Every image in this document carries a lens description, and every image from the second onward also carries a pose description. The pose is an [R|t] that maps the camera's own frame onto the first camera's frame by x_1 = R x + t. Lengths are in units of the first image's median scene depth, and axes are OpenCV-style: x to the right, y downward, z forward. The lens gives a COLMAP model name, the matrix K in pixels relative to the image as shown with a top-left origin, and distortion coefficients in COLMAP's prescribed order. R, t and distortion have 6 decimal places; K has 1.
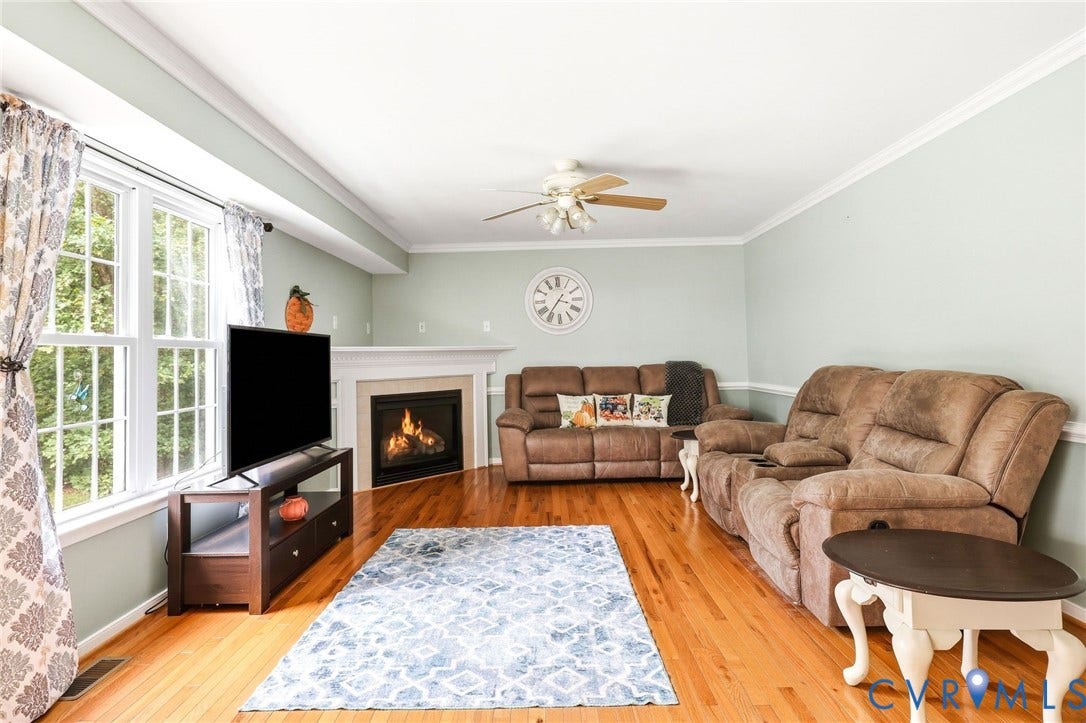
lens RADIAL K [[485.4, 0, 522.6], [0, 485.4, 345.0], [0, 0, 1]] dist [-0.008135, 0.000977]
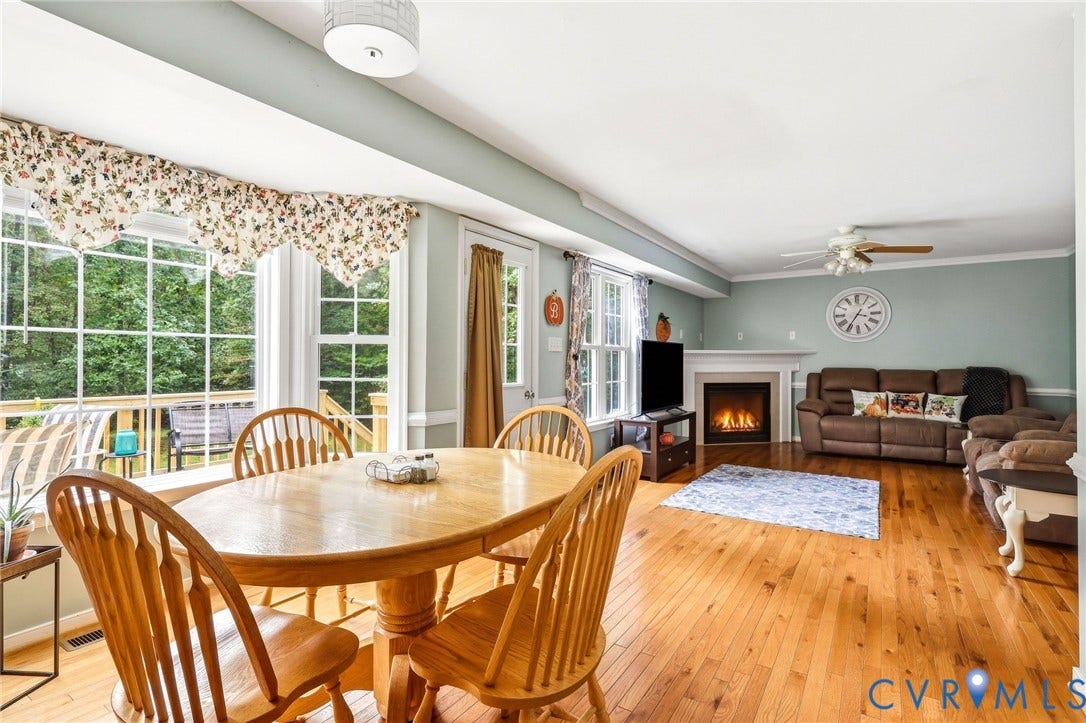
lens RADIAL K [[485.4, 0, 552.6], [0, 485.4, 353.4], [0, 0, 1]] dist [-0.008135, 0.000977]
pose [[0.843669, 0.019123, -0.536522, 0.095897], [-0.009629, 0.999744, 0.020492, -0.012607], [0.536777, -0.012122, 0.843637, -0.519913]]
